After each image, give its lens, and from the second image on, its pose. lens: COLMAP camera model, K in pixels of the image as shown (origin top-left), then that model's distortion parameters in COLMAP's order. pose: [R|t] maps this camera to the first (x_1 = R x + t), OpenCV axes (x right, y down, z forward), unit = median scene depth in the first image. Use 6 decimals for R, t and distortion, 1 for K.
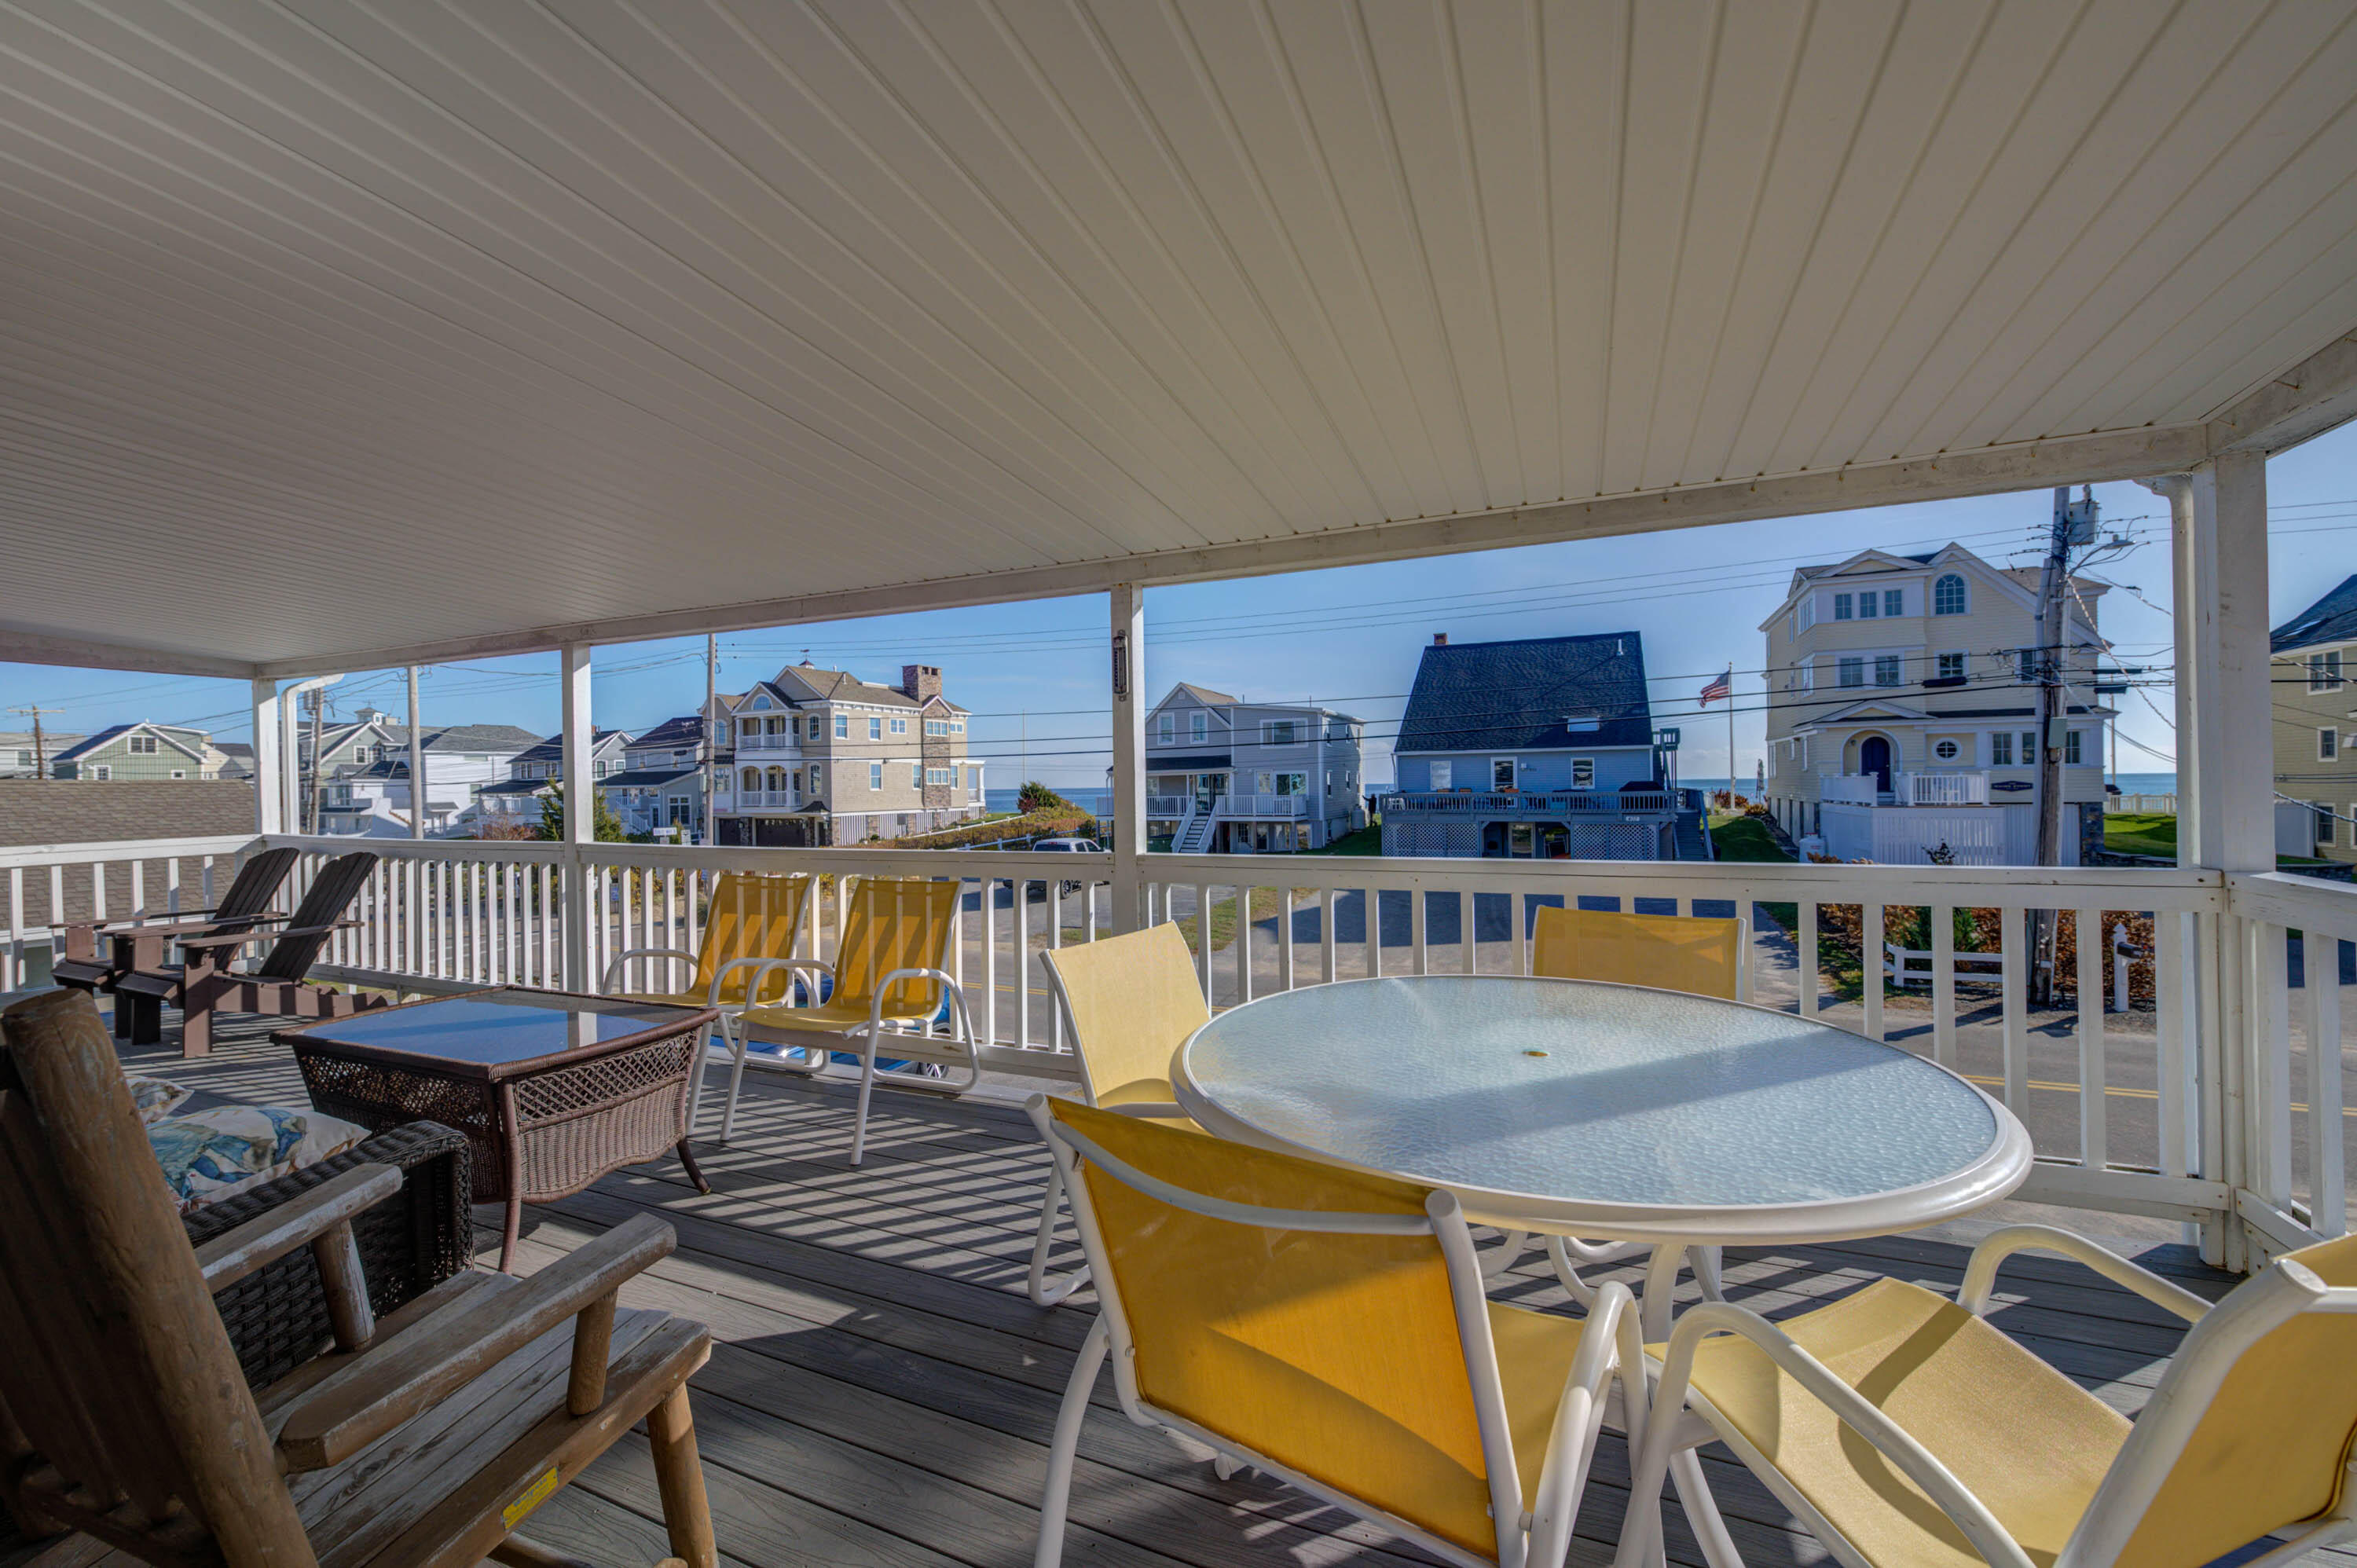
lens RADIAL K [[928.1, 0, 1176.1], [0, 928.1, 786.9], [0, 0, 1]] dist [-0.002044, -0.000913]
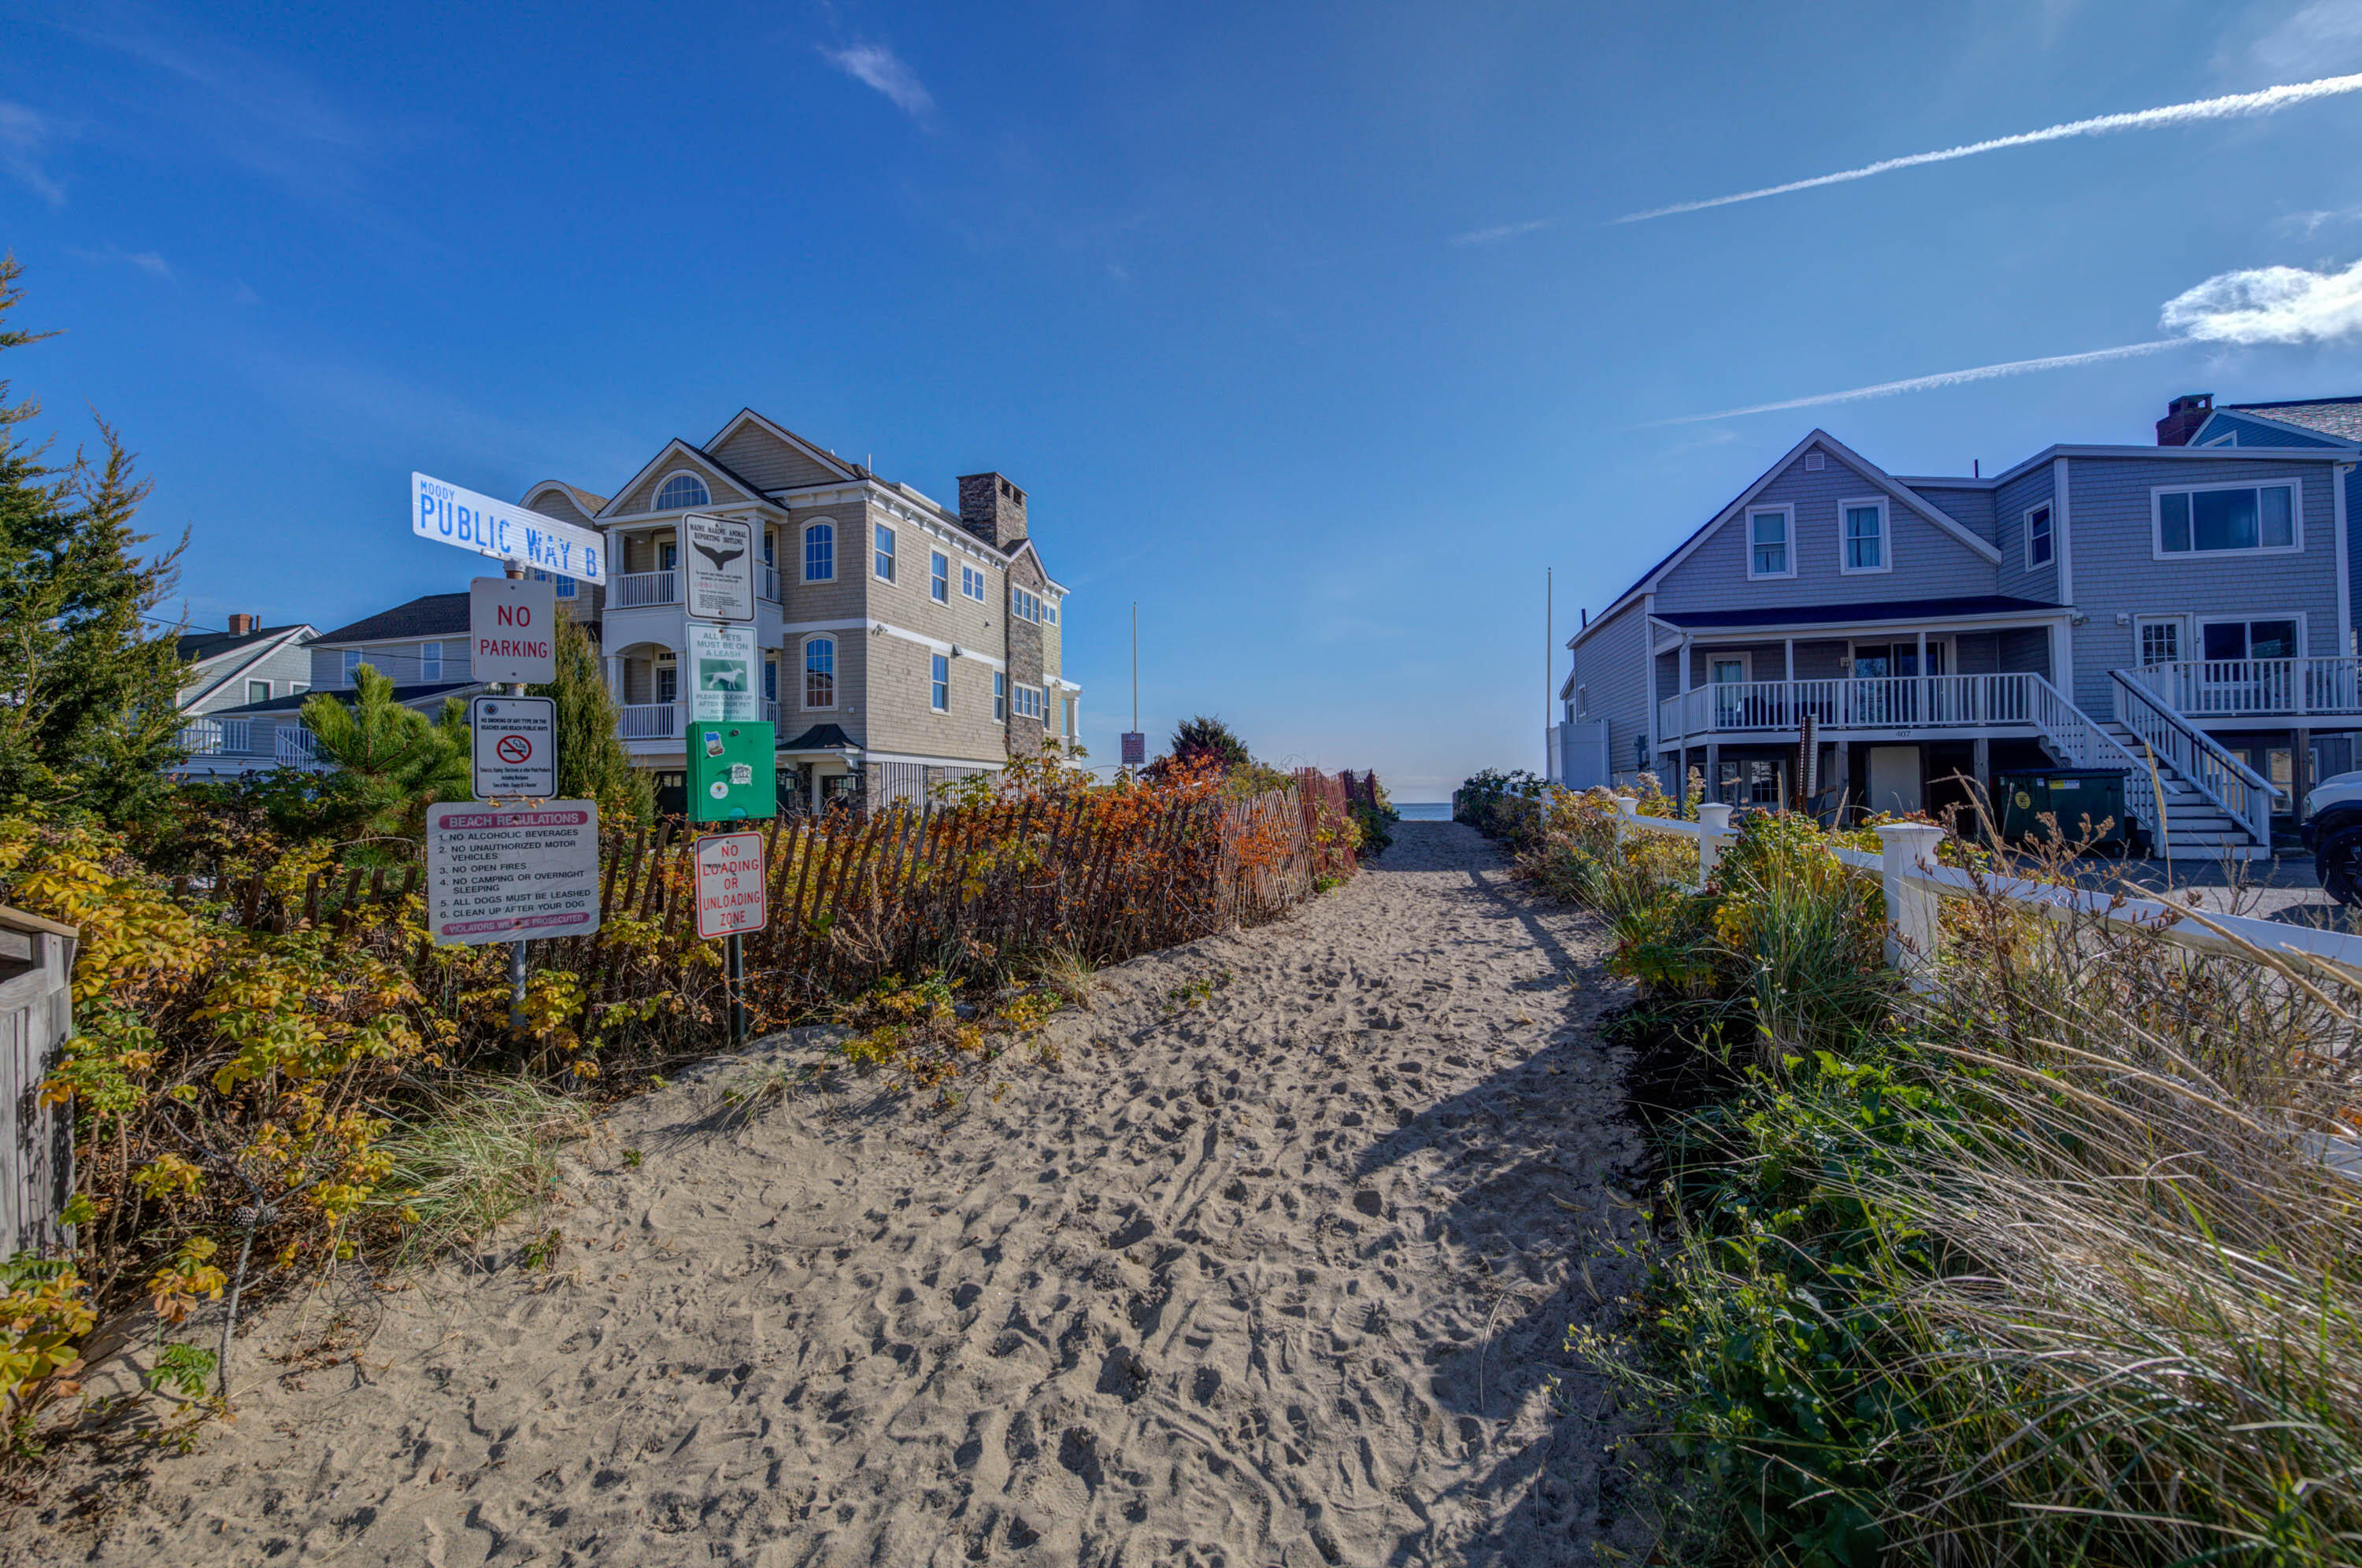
lens RADIAL K [[930.1, 0, 1178.6], [0, 930.1, 786.9], [0, 0, 1]] dist [-0.002044, -0.000913]
pose [[0.980544, 0.006530, 0.196191, -0.353762], [-0.003116, 0.999838, -0.017707, 0.057226], [-0.196275, 0.016752, 0.980406, 0.629852]]
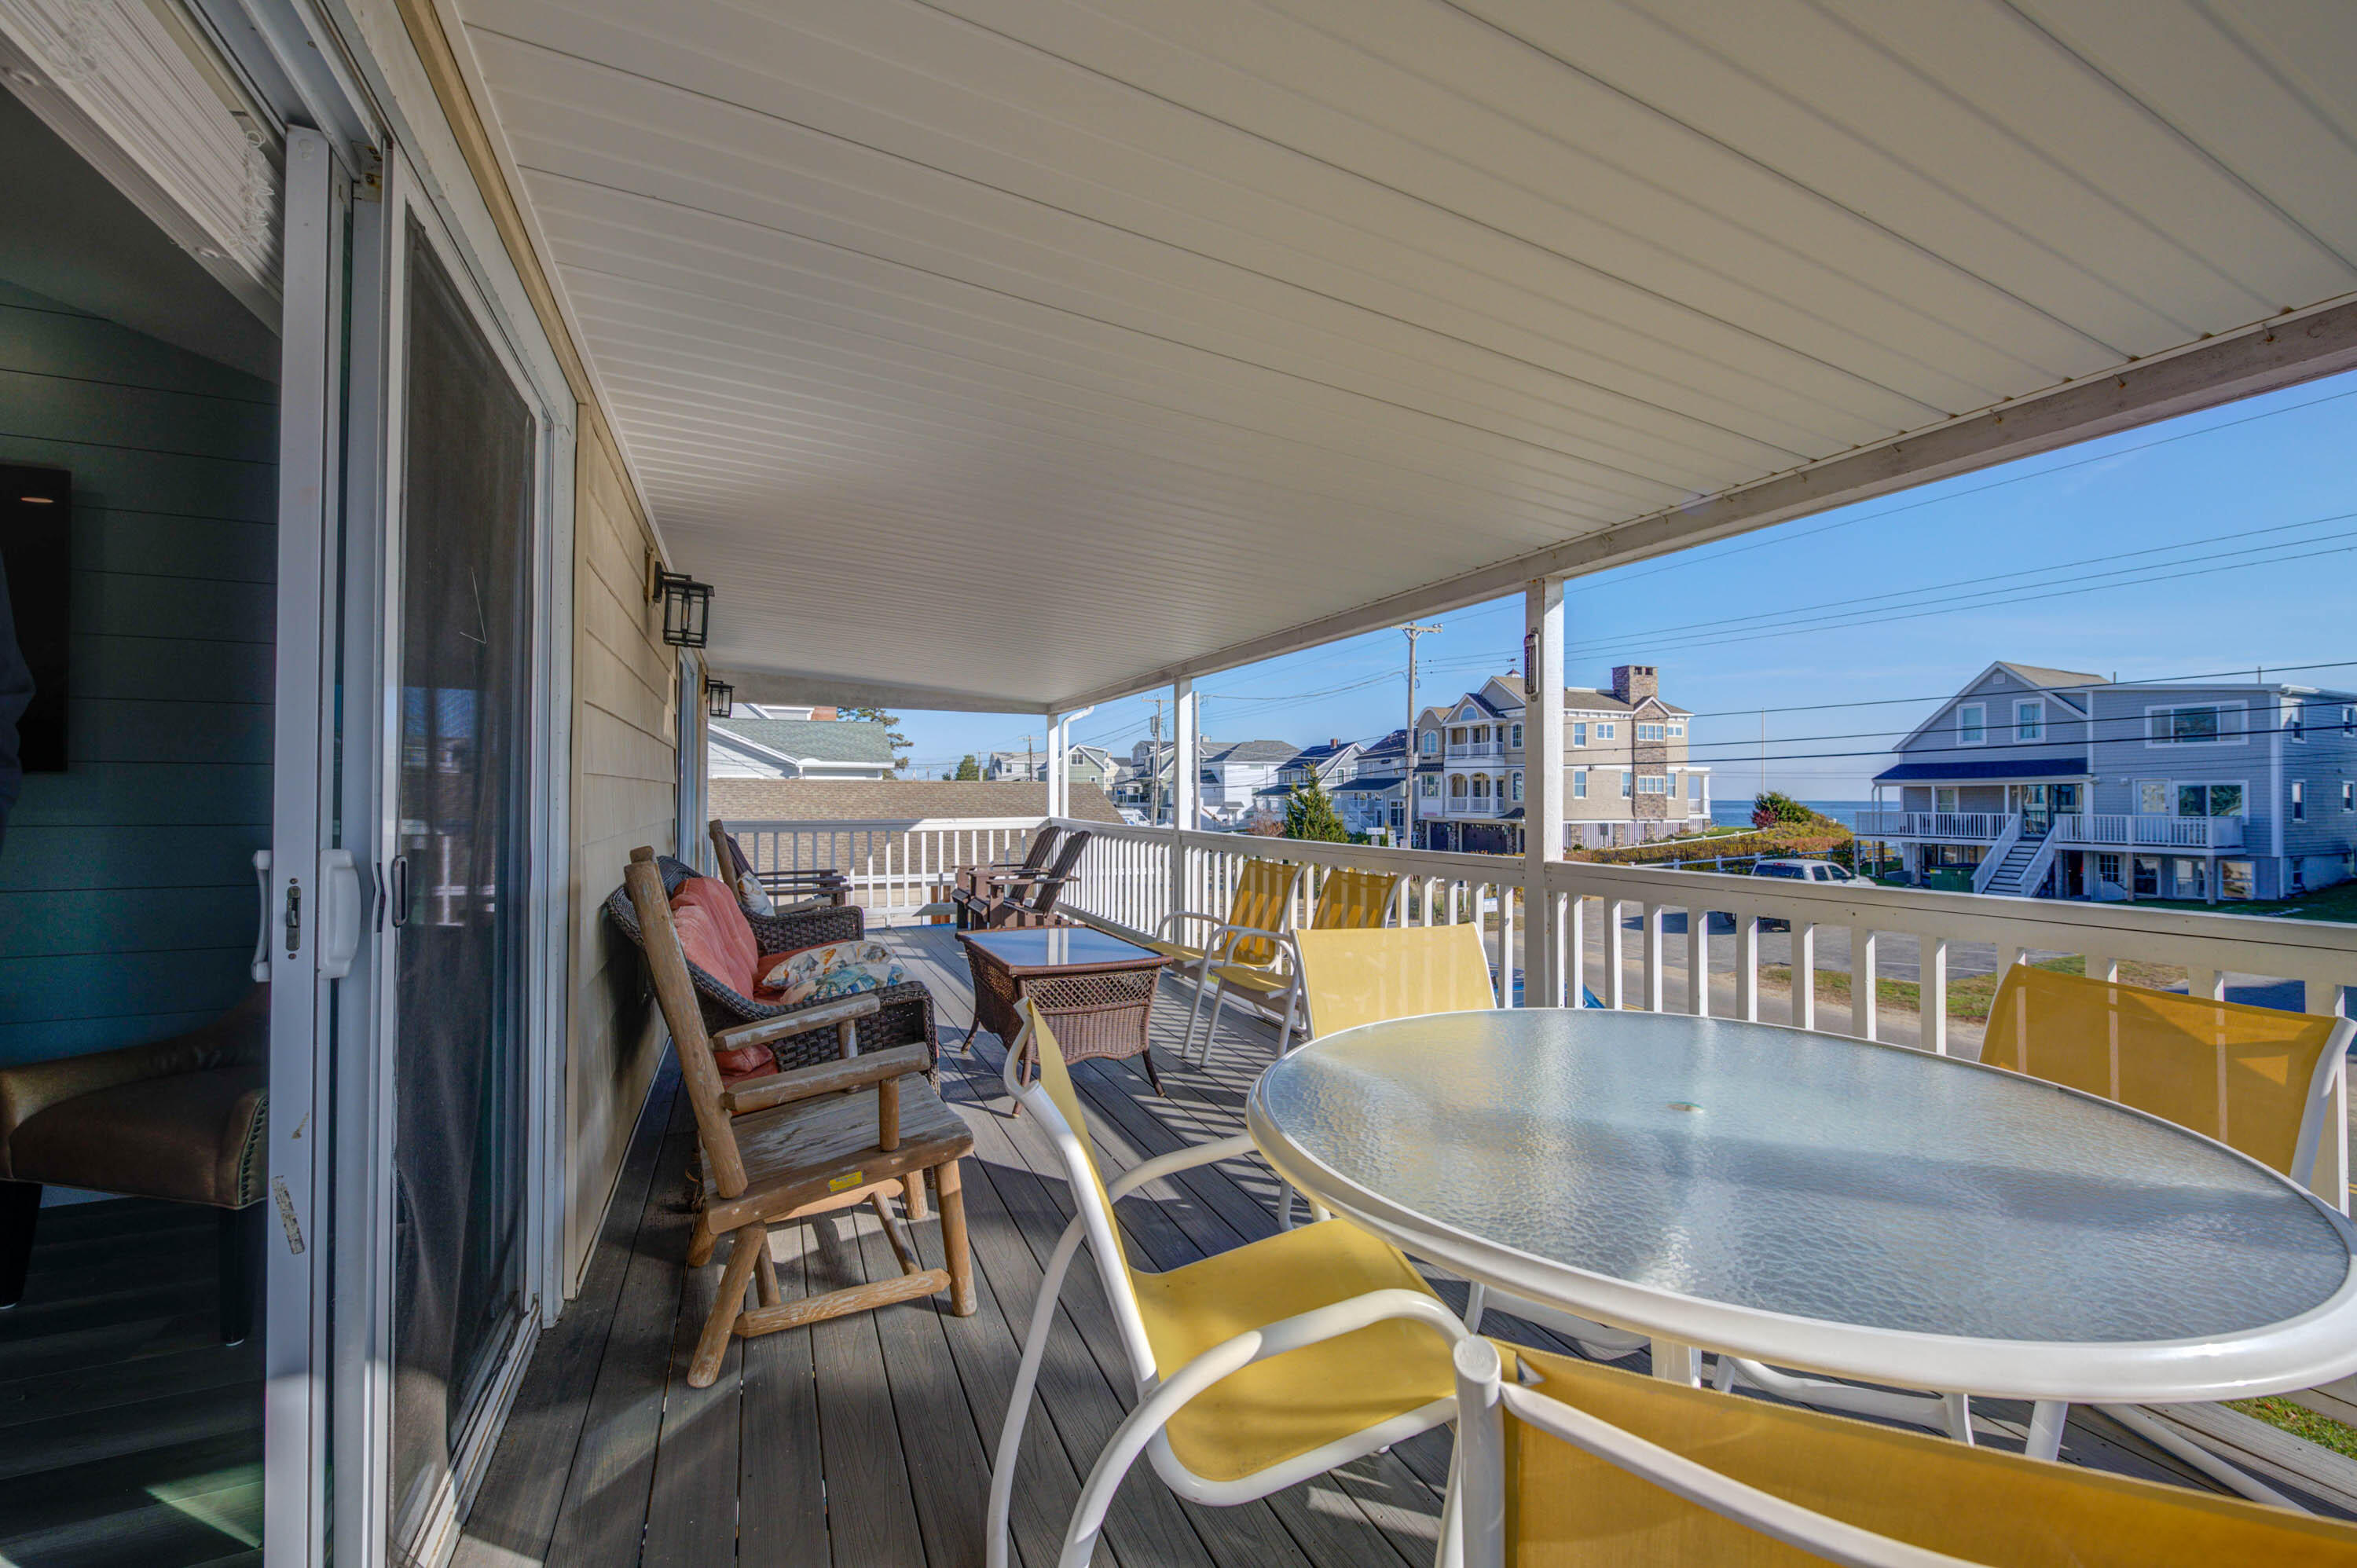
lens RADIAL K [[929.4, 0, 1178.5], [0, 929.4, 784.0], [0, 0, 1]] dist [0.007080, -0.000131]
pose [[0.737508, 0.007581, -0.675296, 0.026772], [-0.015174, 0.999871, -0.005347, 0.000367], [0.675168, 0.014191, 0.737527, 0.002966]]
